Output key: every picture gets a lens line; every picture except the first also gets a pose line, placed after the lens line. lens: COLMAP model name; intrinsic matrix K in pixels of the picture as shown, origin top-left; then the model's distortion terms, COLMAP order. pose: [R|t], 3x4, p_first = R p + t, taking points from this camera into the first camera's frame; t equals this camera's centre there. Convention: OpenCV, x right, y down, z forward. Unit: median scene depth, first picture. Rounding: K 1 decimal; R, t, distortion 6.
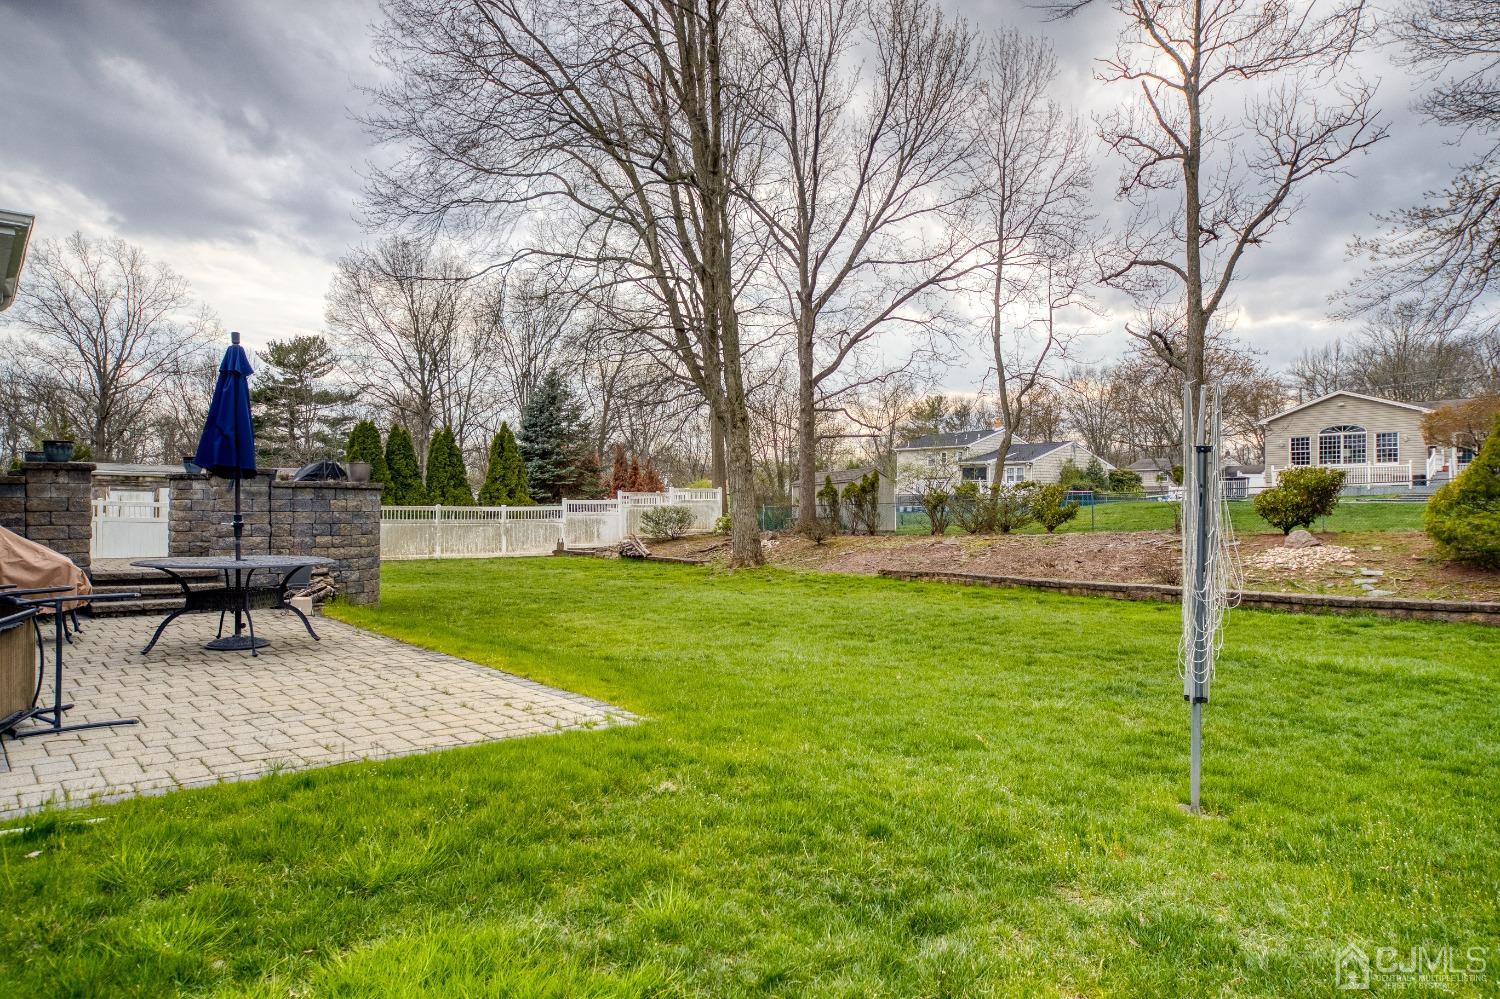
lens RADIAL K [[951.4, 0, 743.1], [0, 951.4, 501.4], [0, 0, 1]] dist [0.005616, 0.003124]
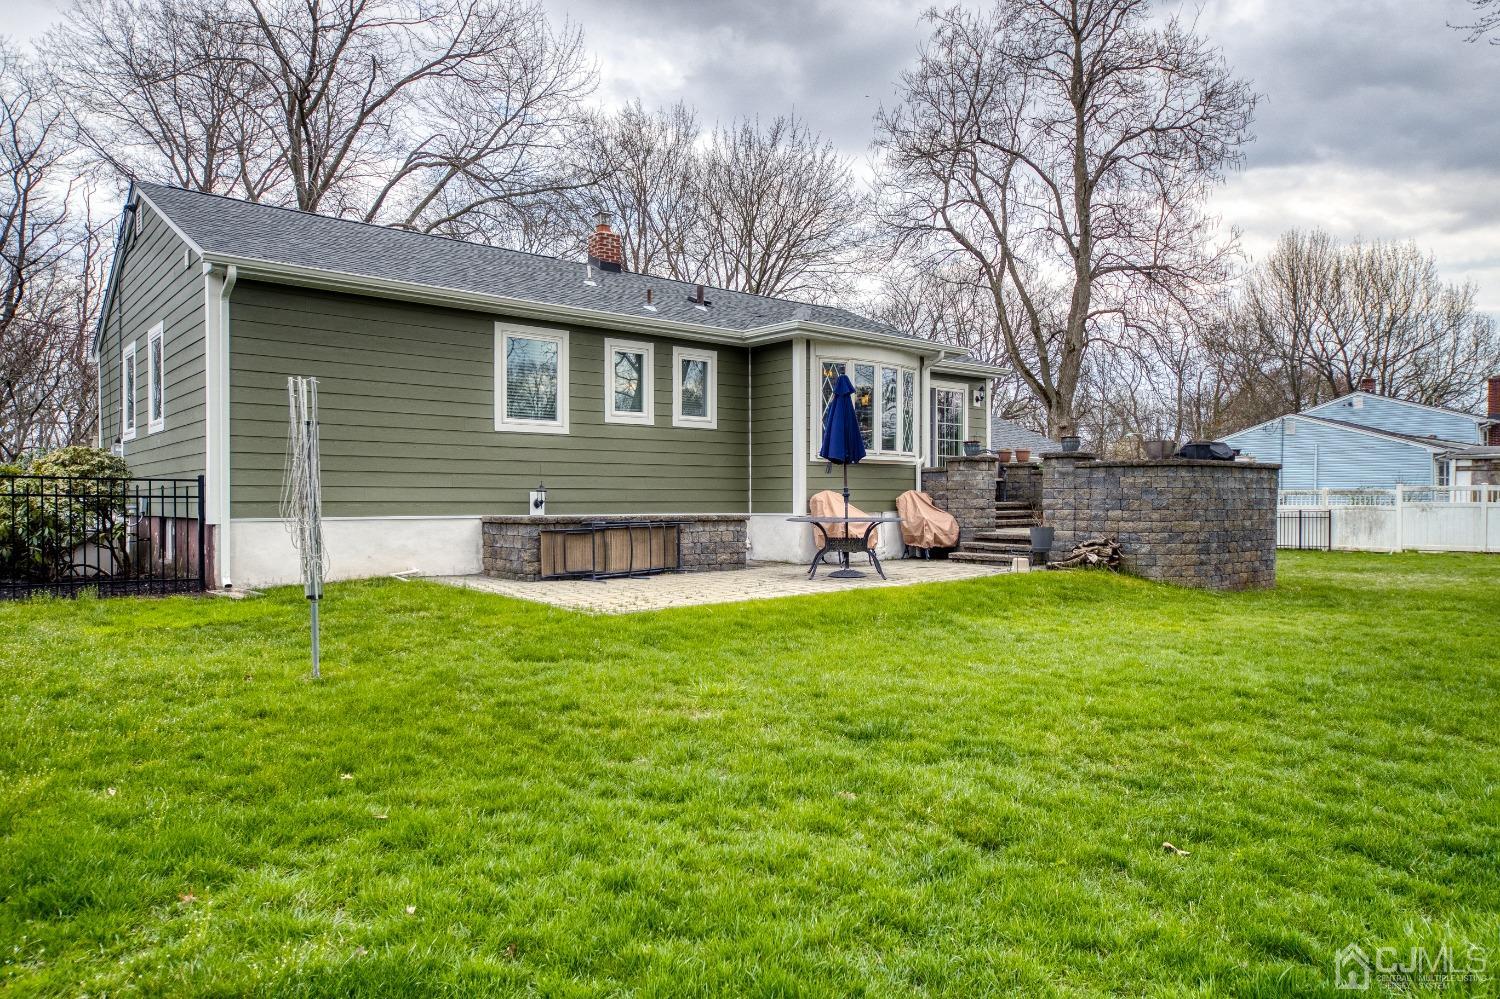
lens RADIAL K [[978.8, 0, 750.0], [0, 978.8, 499.5], [0, 0, 1]] dist [-0.003658, -0.000386]
pose [[0.022582, -0.000386, -0.999745, 0.664592], [0.006178, 0.999981, -0.000247, 0.020999], [0.999726, -0.006171, 0.022584, 0.540697]]
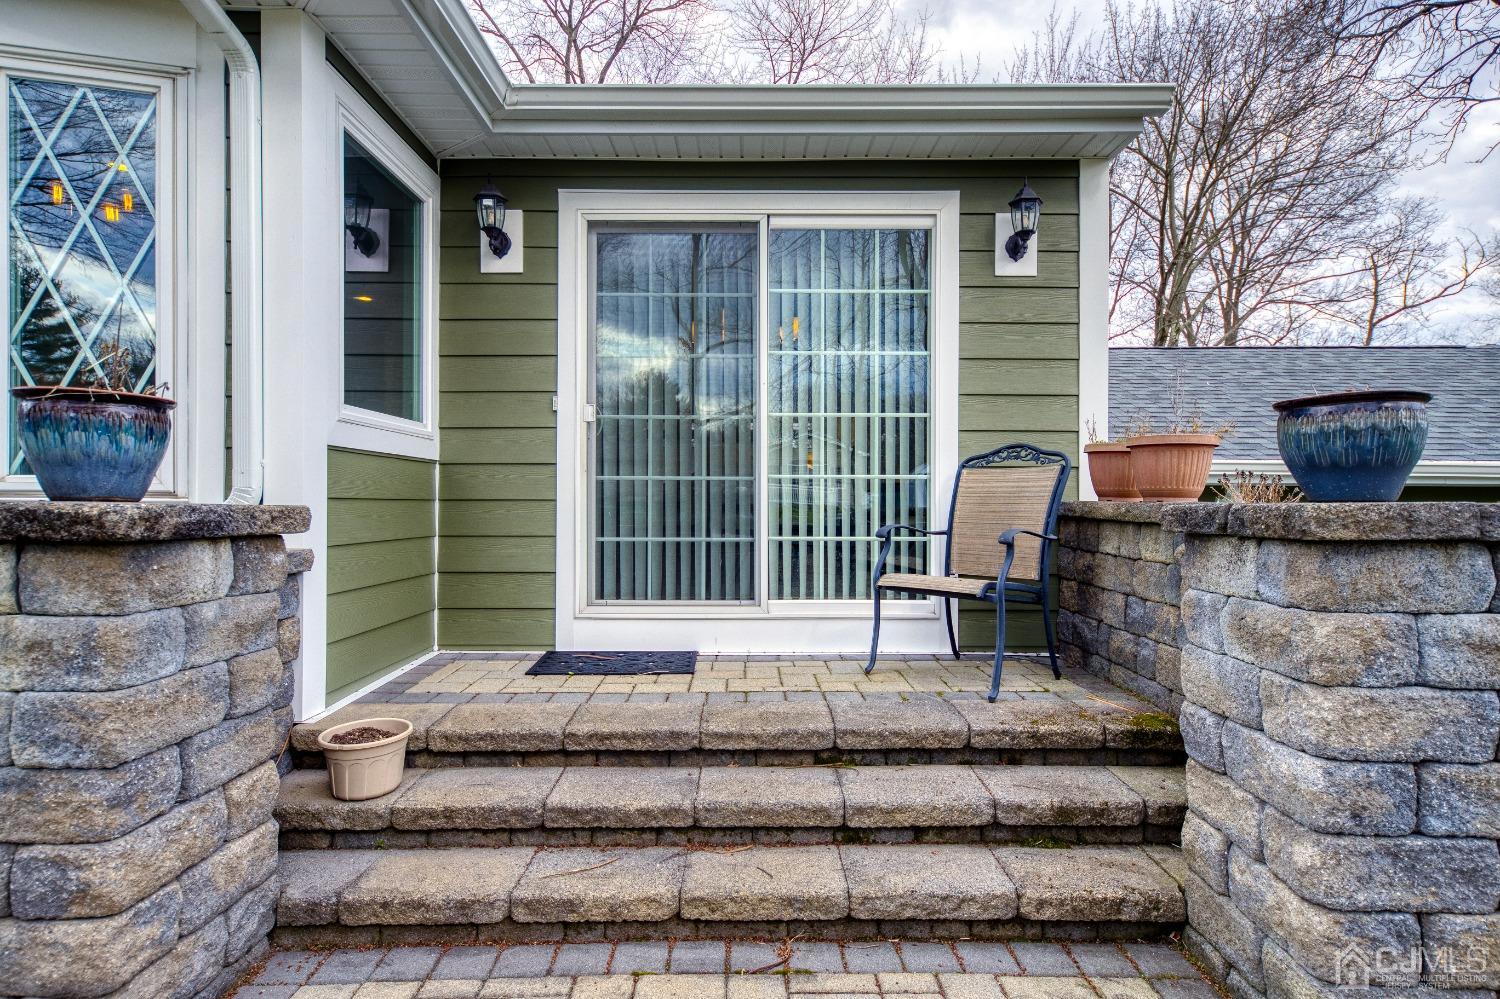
lens RADIAL K [[813.9, 0, 750.0], [0, 813.9, 499.5], [0, 0, 1]] dist [0.031563, -0.000411]
pose [[-0.629525, -0.010637, -0.776907, -0.559021], [-0.000737, 0.999914, -0.013093, -0.031276], [0.776980, -0.007670, -0.629479, 1.058353]]
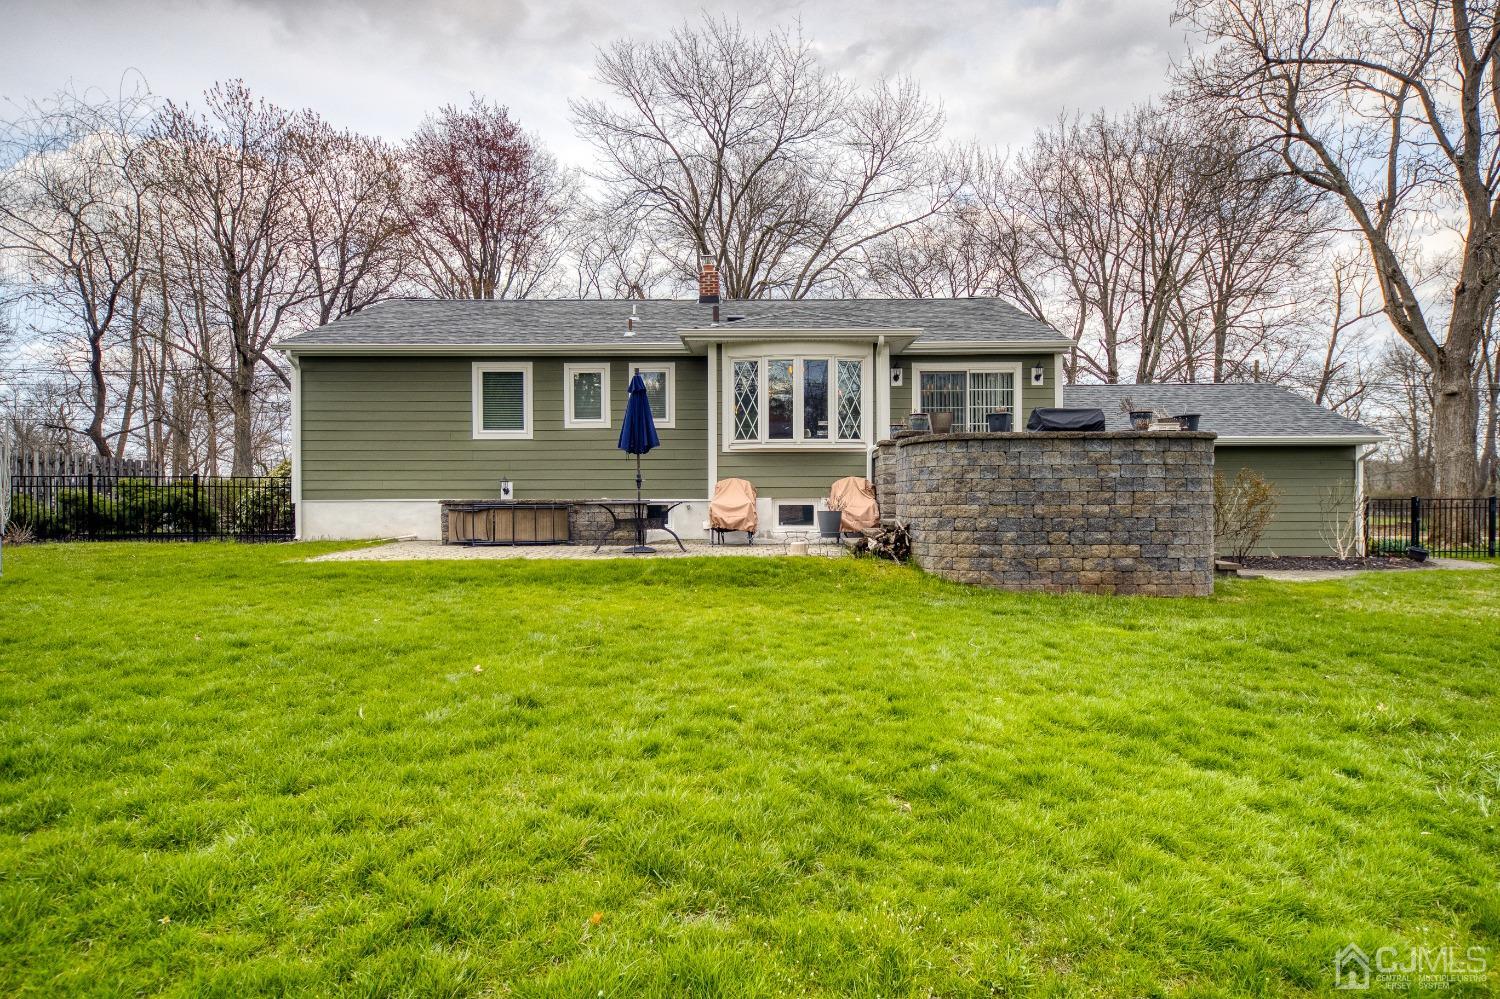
lens RADIAL K [[829.8, 0, 765.4], [0, 829.8, 499.7], [0, 0, 1]] dist [0.017503, 0.001061]
pose [[-0.635115, 0.002402, -0.772414, 0.314448], [0.008051, 0.999961, -0.003510, 0.044040], [0.772376, -0.008448, -0.635110, 1.400195]]
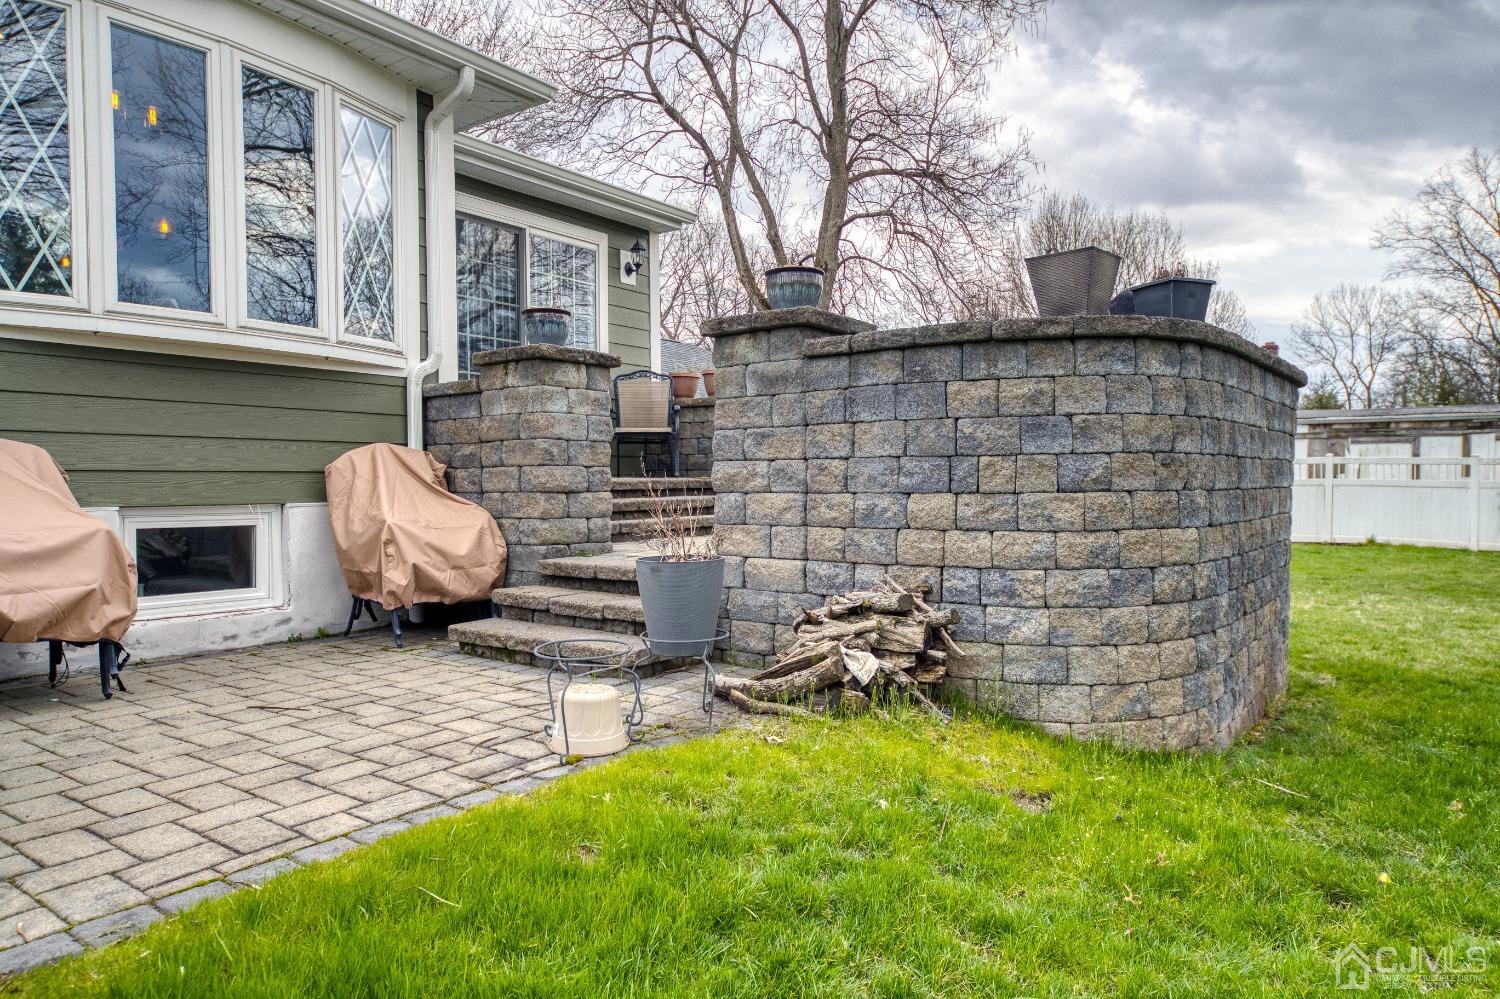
lens RADIAL K [[951.4, 0, 743.1], [0, 951.4, 501.4], [0, 0, 1]] dist [0.005616, 0.003124]
pose [[0.245851, 0.015852, -0.969178, -0.136103], [0.012916, 0.999724, 0.019628, 0.030915], [0.969222, -0.017343, 0.245578, 0.837908]]
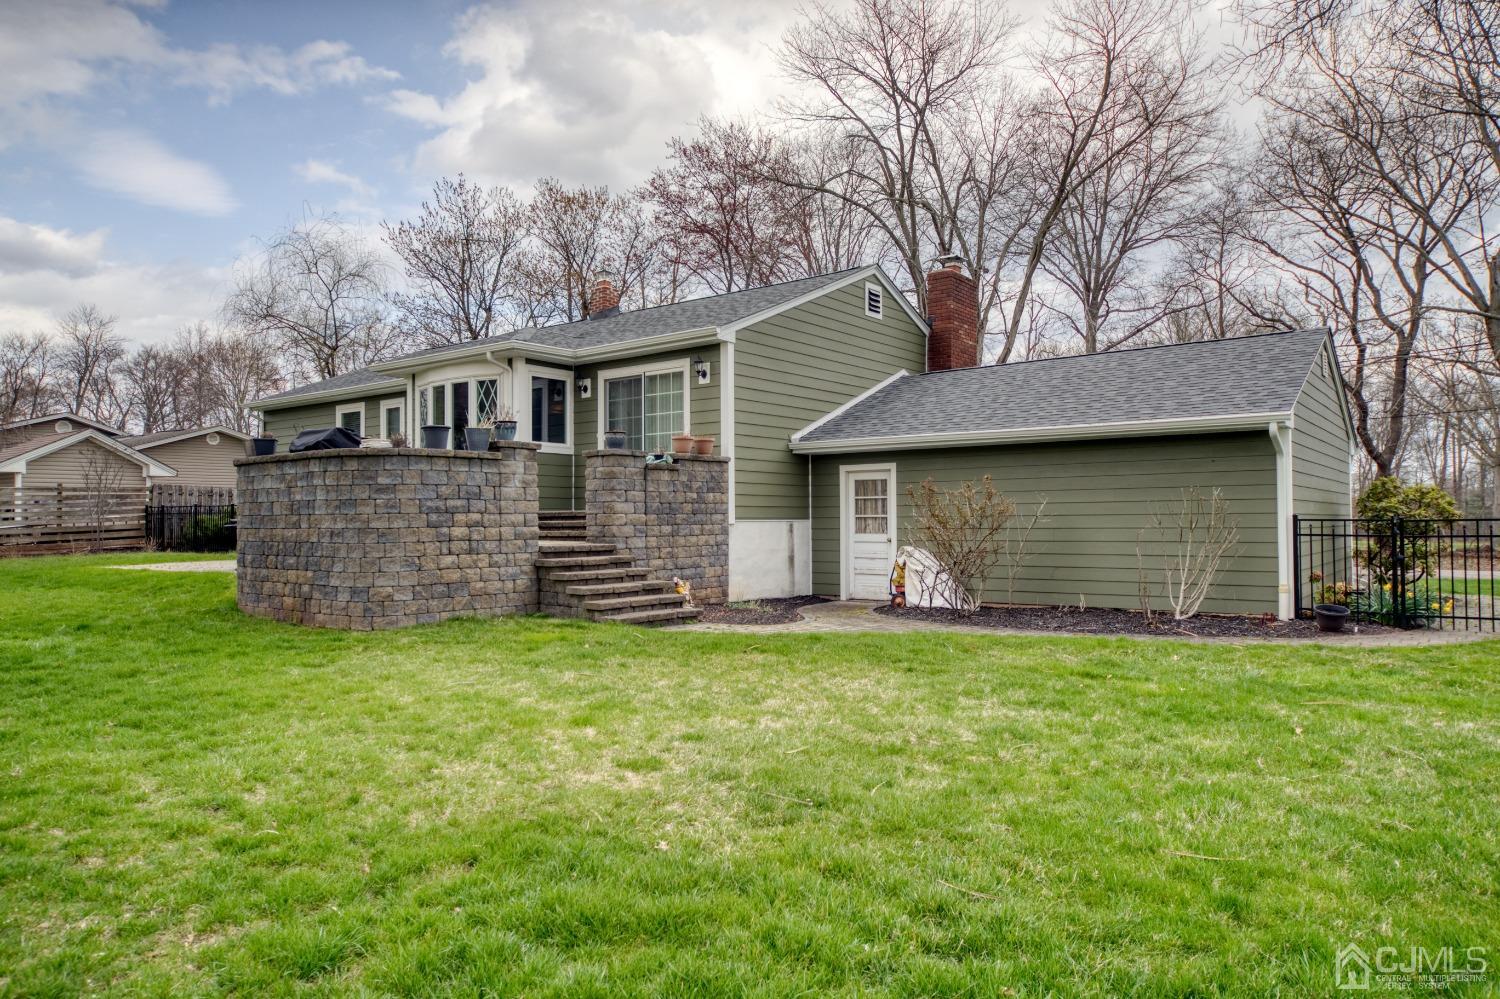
lens RADIAL K [[978.8, 0, 750.0], [0, 978.8, 499.5], [0, 0, 1]] dist [-0.003658, -0.000386]
pose [[-0.971816, -0.000967, -0.235740, -0.654448], [0.006888, 0.999448, -0.032494, 0.053588], [0.235641, -0.033202, -0.971273, 2.089626]]
